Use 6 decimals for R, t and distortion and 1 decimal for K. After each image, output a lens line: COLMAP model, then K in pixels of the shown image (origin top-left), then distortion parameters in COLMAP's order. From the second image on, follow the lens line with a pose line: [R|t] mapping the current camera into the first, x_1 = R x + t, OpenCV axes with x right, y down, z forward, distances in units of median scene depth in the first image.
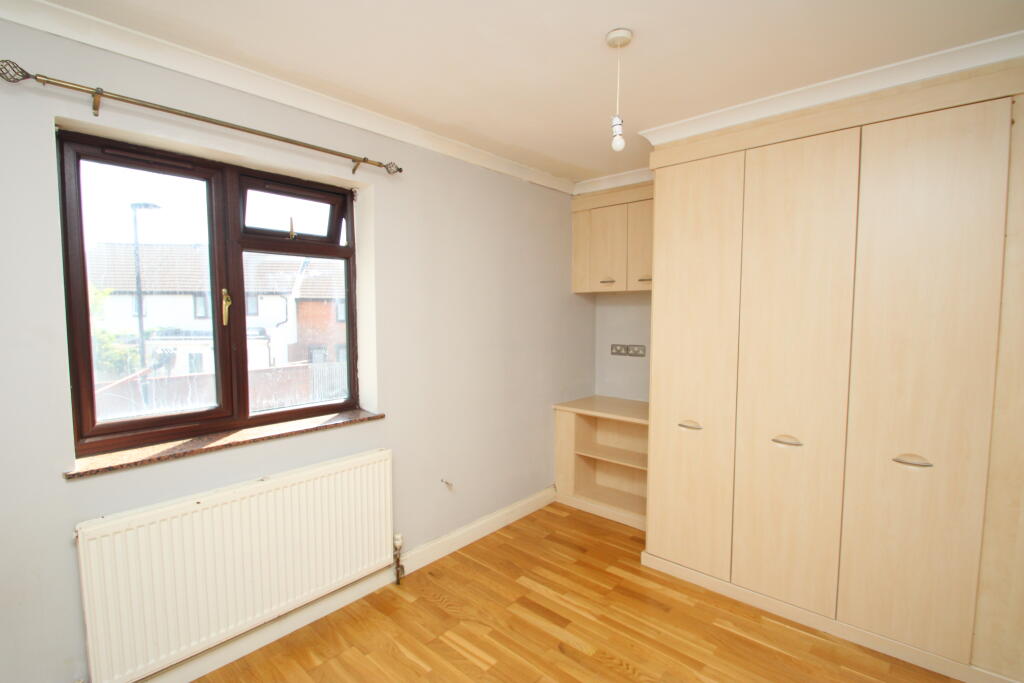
lens RADIAL K [[475.0, 0, 504.4], [0, 475.0, 344.7], [0, 0, 1]] dist [0.001552, -0.009645]
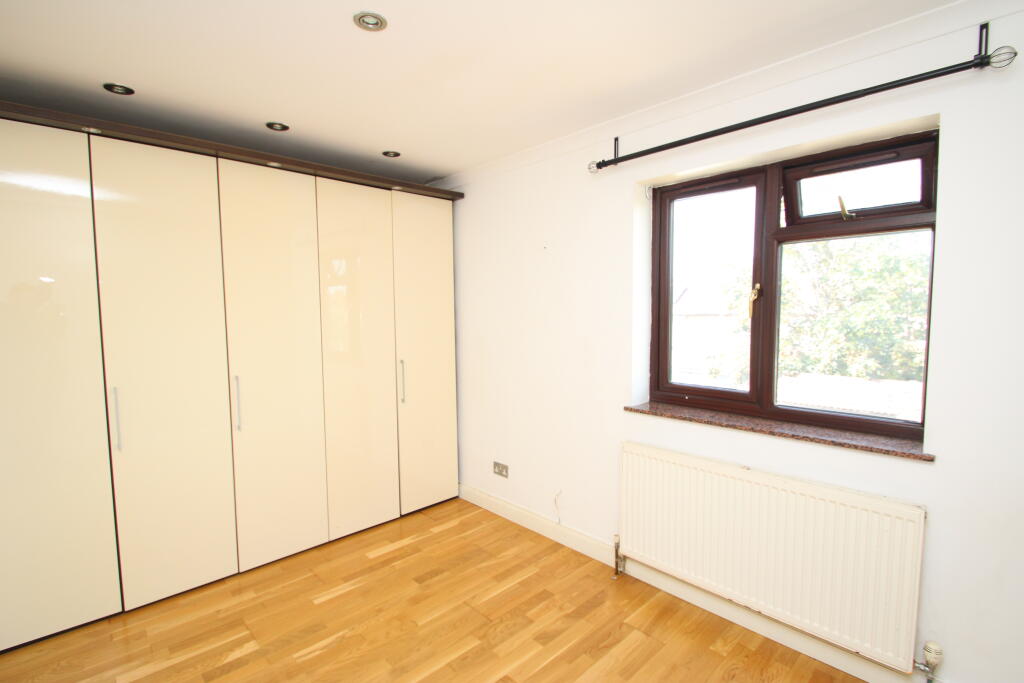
lens RADIAL K [[475.0, 0, 504.4], [0, 475.0, 344.7], [0, 0, 1]] dist [0.001552, -0.009645]
pose [[-0.088767, 0.077098, -0.993064, 0.521163], [-0.061718, 0.994658, 0.082739, -0.032525], [0.994139, 0.068634, -0.083534, 0.512619]]
